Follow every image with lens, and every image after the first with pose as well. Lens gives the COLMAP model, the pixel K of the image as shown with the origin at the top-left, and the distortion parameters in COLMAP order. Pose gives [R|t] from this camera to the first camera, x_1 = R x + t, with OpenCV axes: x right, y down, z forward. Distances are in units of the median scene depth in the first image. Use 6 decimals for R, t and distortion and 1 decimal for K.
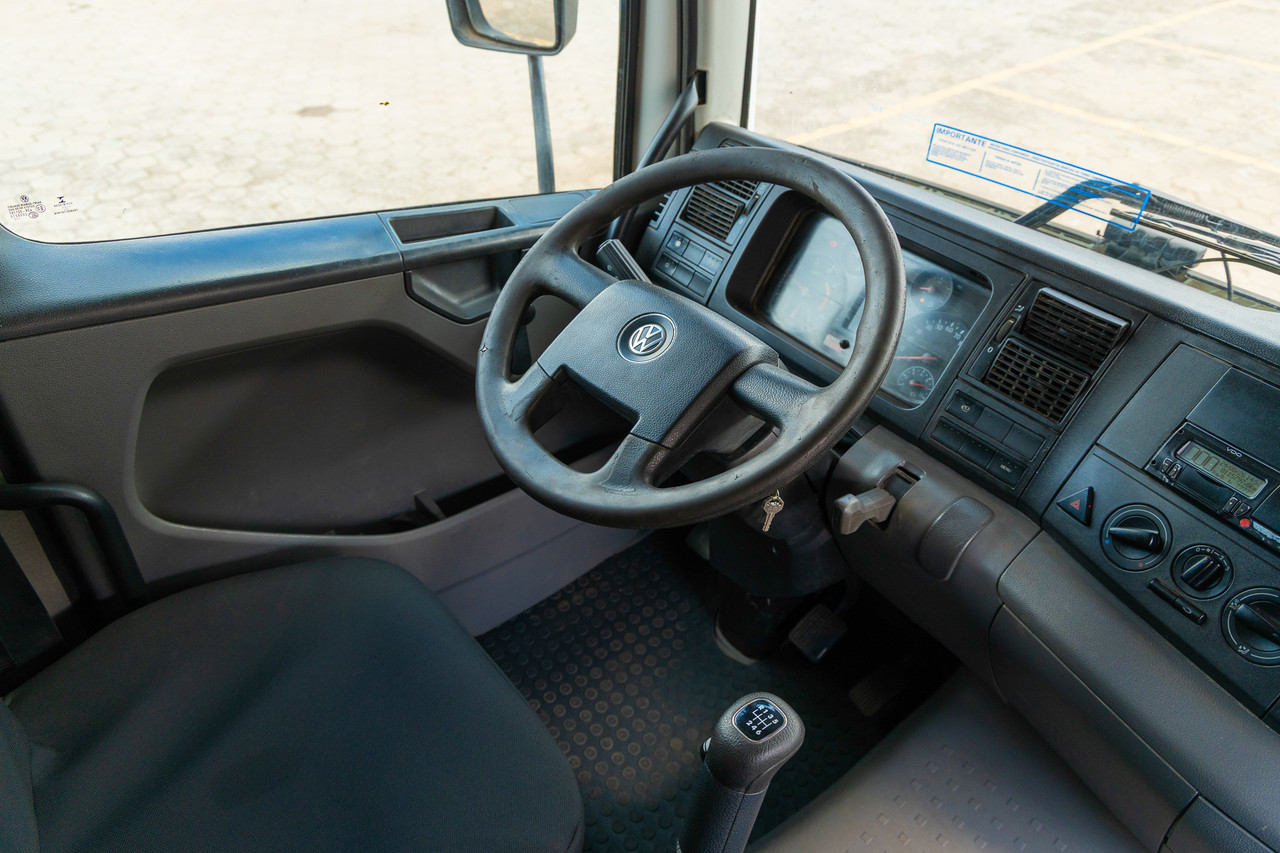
lens RADIAL K [[795.7, 0, 642.6], [0, 795.7, 423.0], [0, 0, 1]] dist [0.002718, 0.000457]
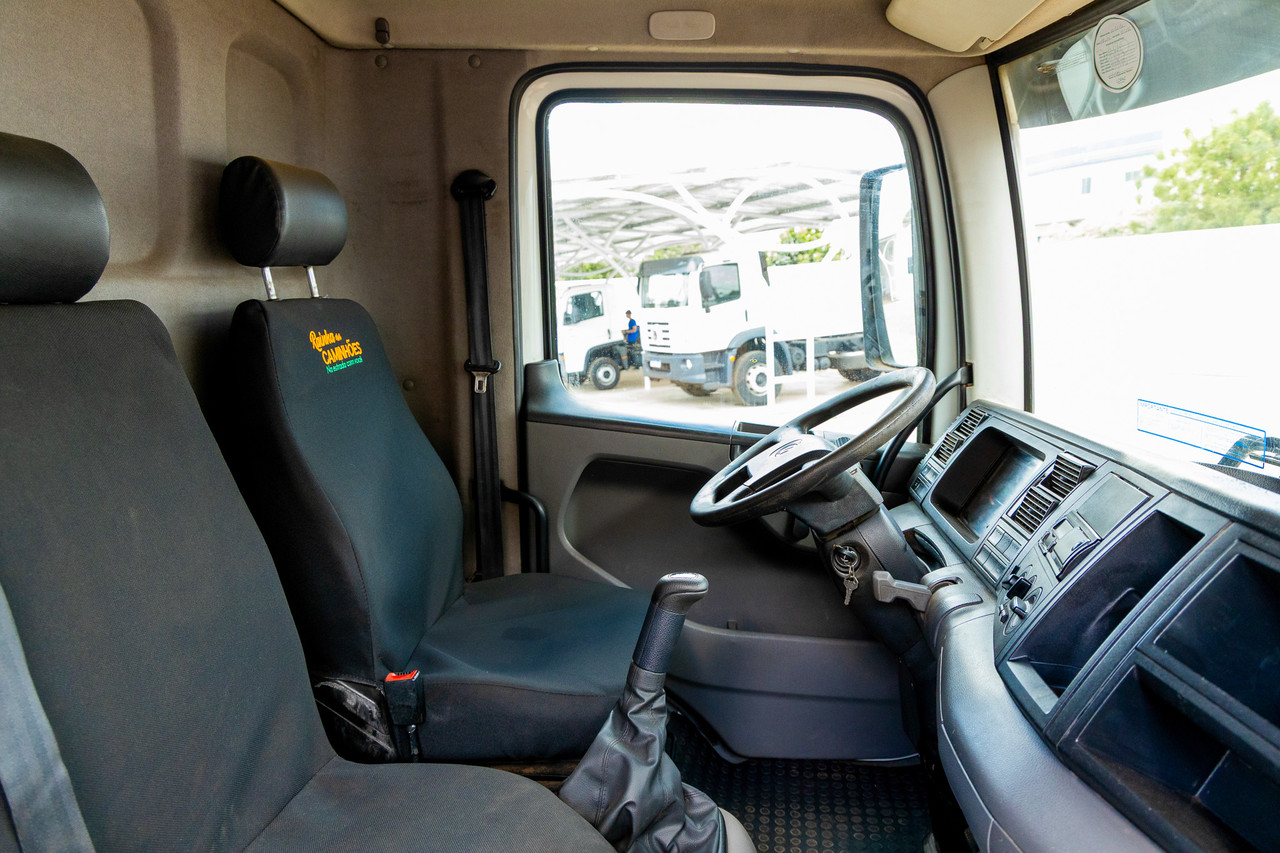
lens RADIAL K [[895.7, 0, 640.7], [0, 895.7, 425.4], [0, 0, 1]] dist [0.010911, 0.000681]
pose [[0.716903, 0.025714, -0.696698, 0.778210], [-0.367092, 0.863492, -0.345869, 0.427539], [0.592700, 0.503707, 0.628479, -0.304794]]
